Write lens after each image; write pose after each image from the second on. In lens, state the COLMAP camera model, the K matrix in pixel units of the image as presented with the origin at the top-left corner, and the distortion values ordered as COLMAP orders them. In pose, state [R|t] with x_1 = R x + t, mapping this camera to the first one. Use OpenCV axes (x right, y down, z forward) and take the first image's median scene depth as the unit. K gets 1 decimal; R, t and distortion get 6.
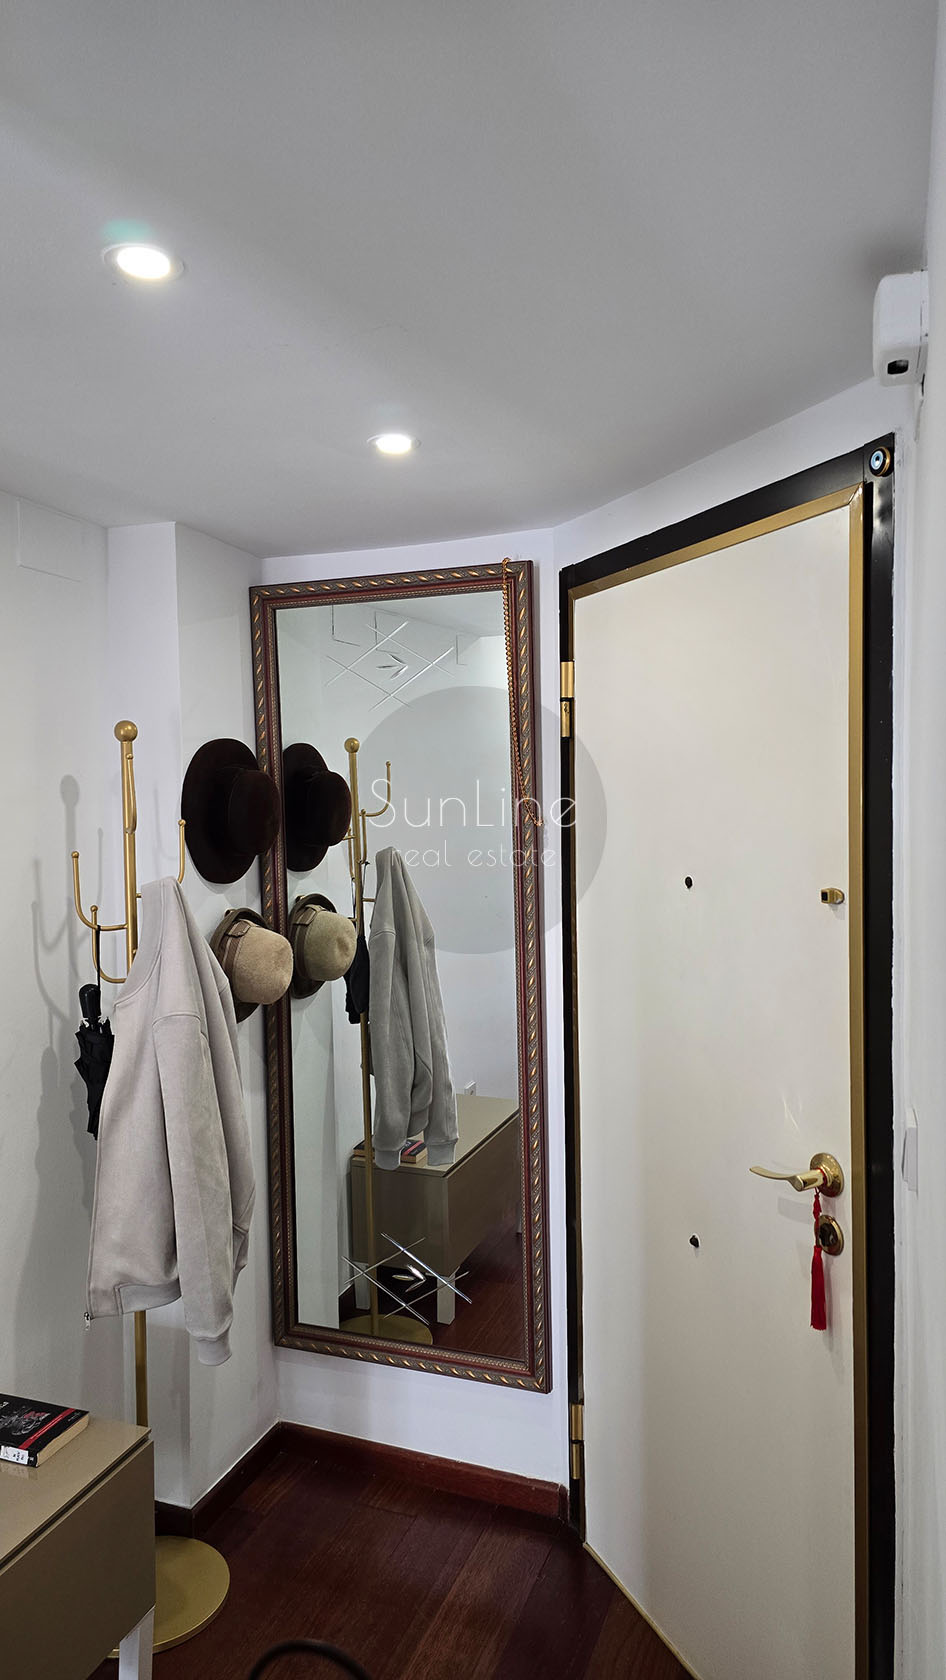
lens RADIAL K [[1130.1, 0, 472.6], [0, 1130.1, 836.7], [0, 0, 1]] dist [0.037571, -0.001368]
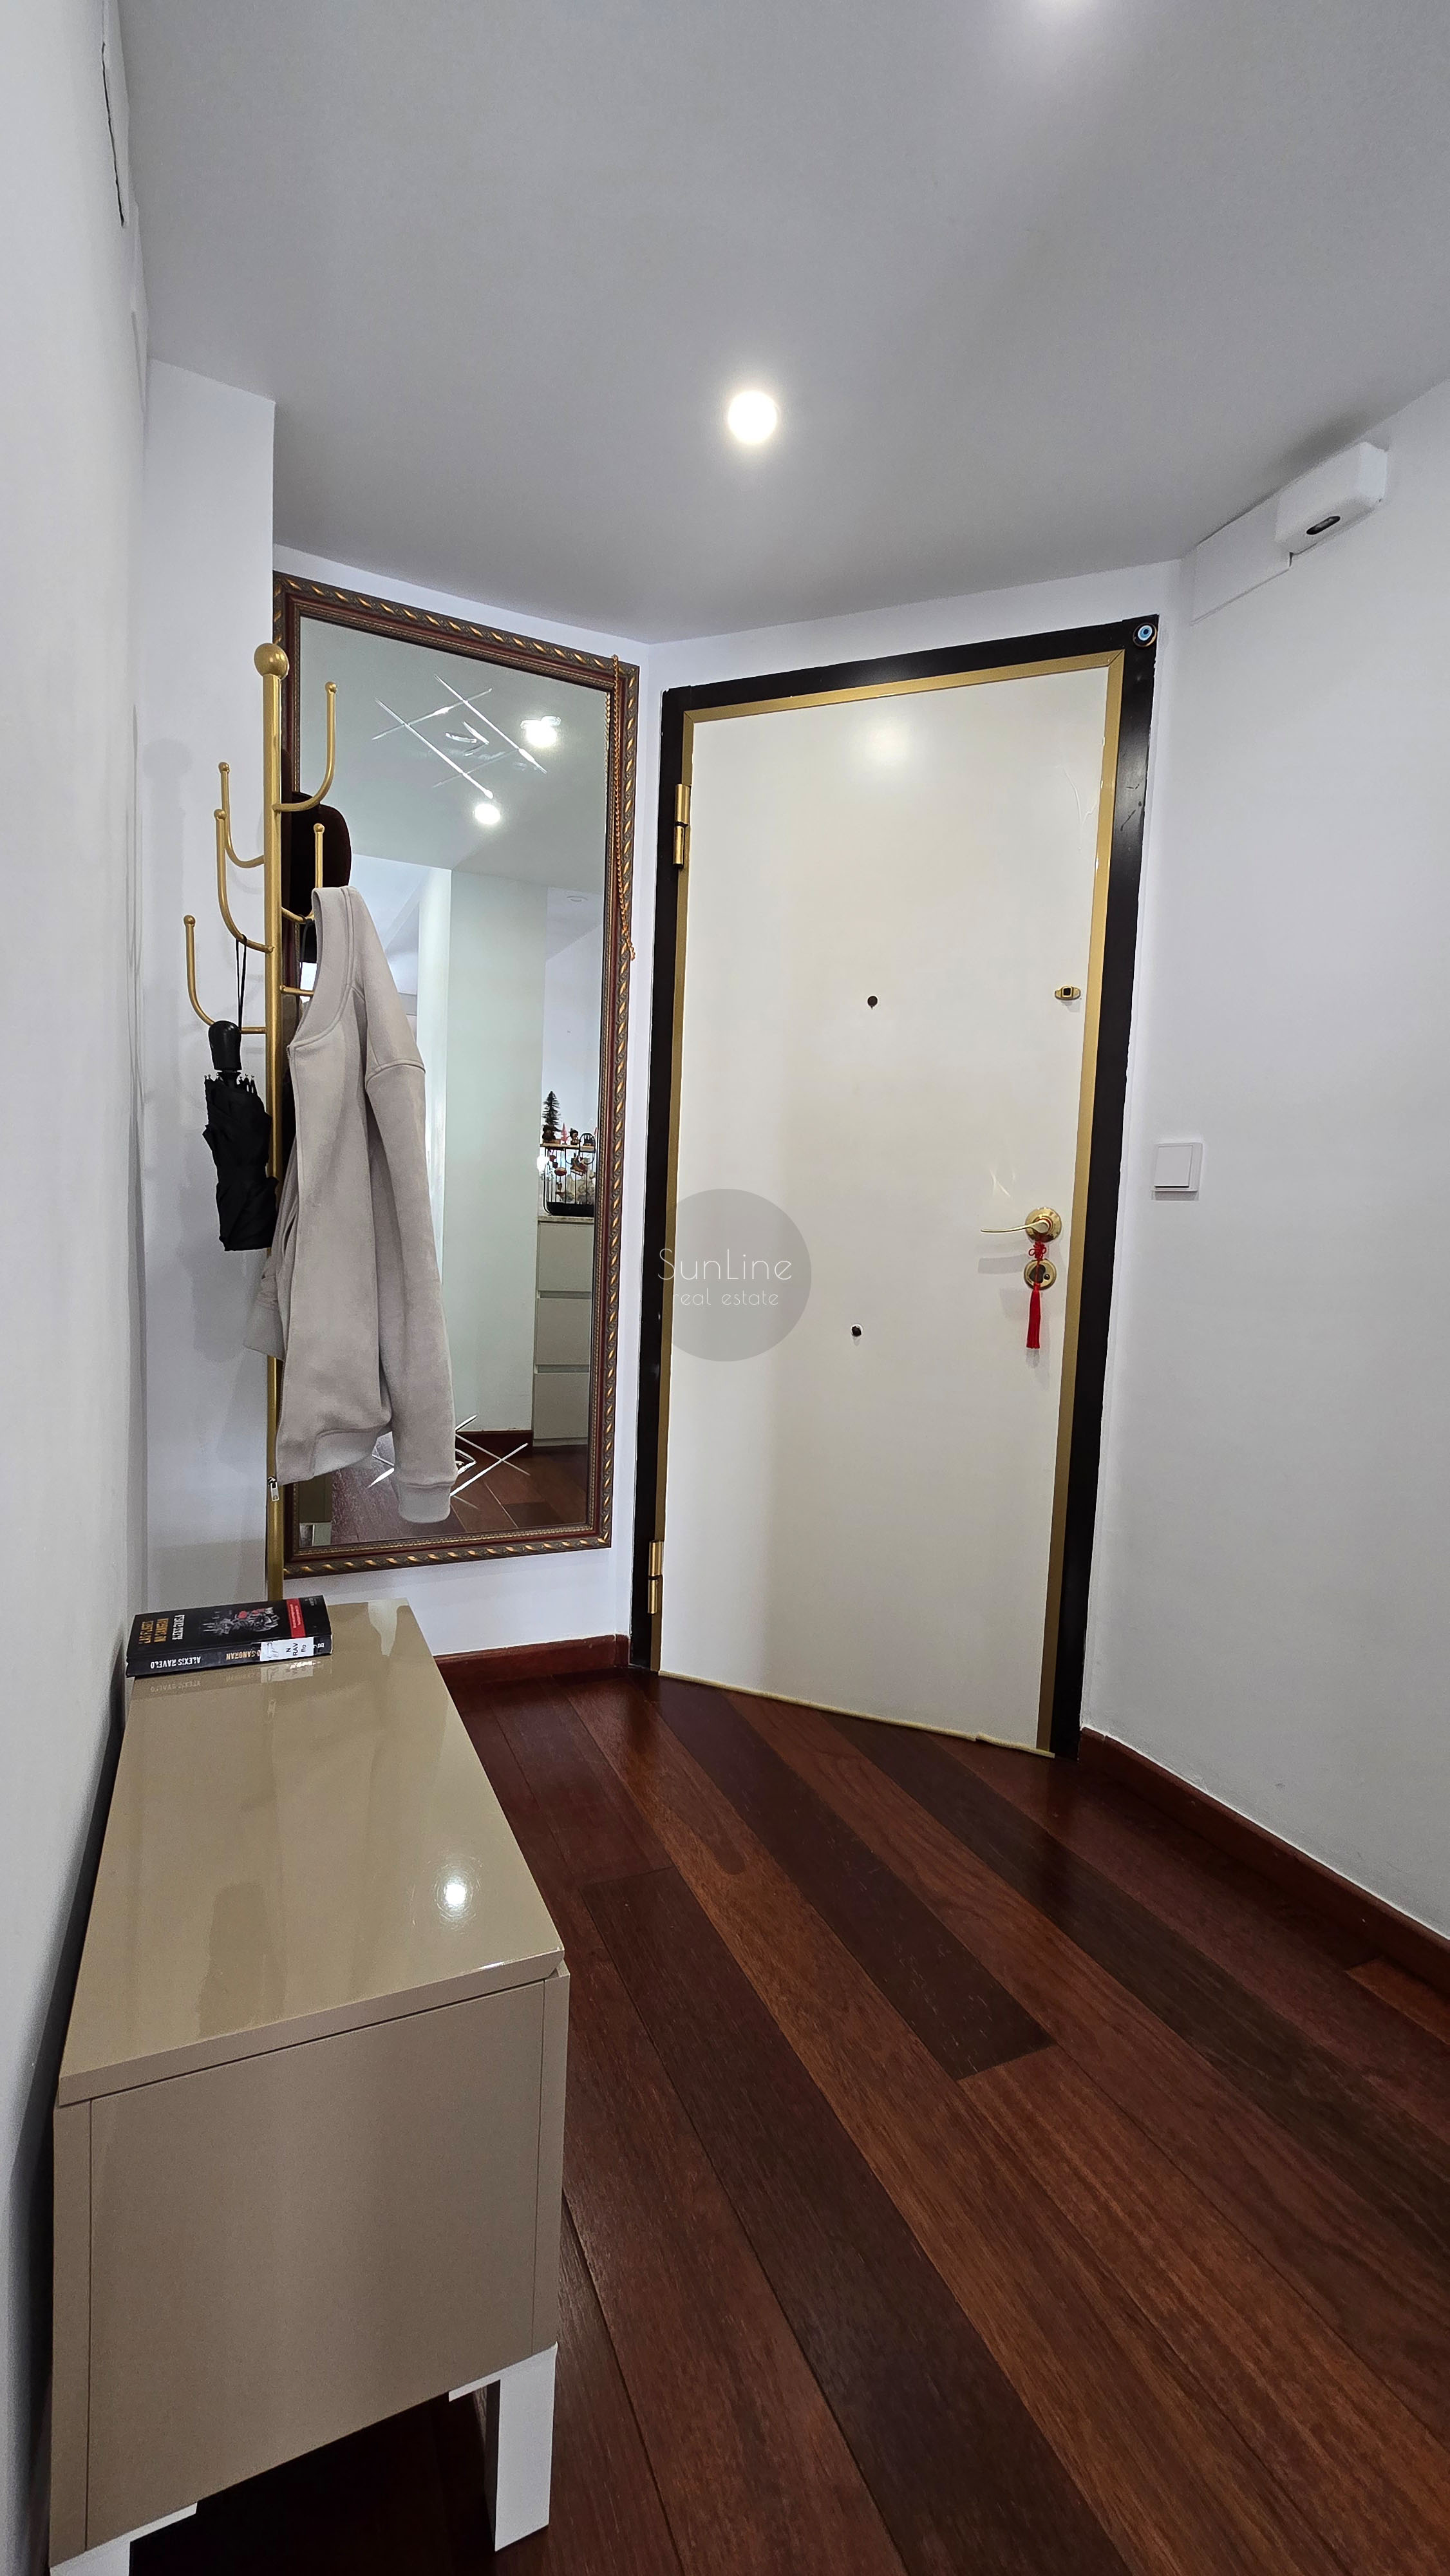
lens RADIAL K [[1047.7, 0, 721.9], [0, 1047.7, 1299.4], [0, 0, 1]] dist [-0.001154, -0.000116]
pose [[0.707430, -0.013777, 0.706649, -0.570289], [-0.028647, 0.998430, 0.048143, 0.257081], [-0.706203, -0.054301, 0.705924, 0.342265]]
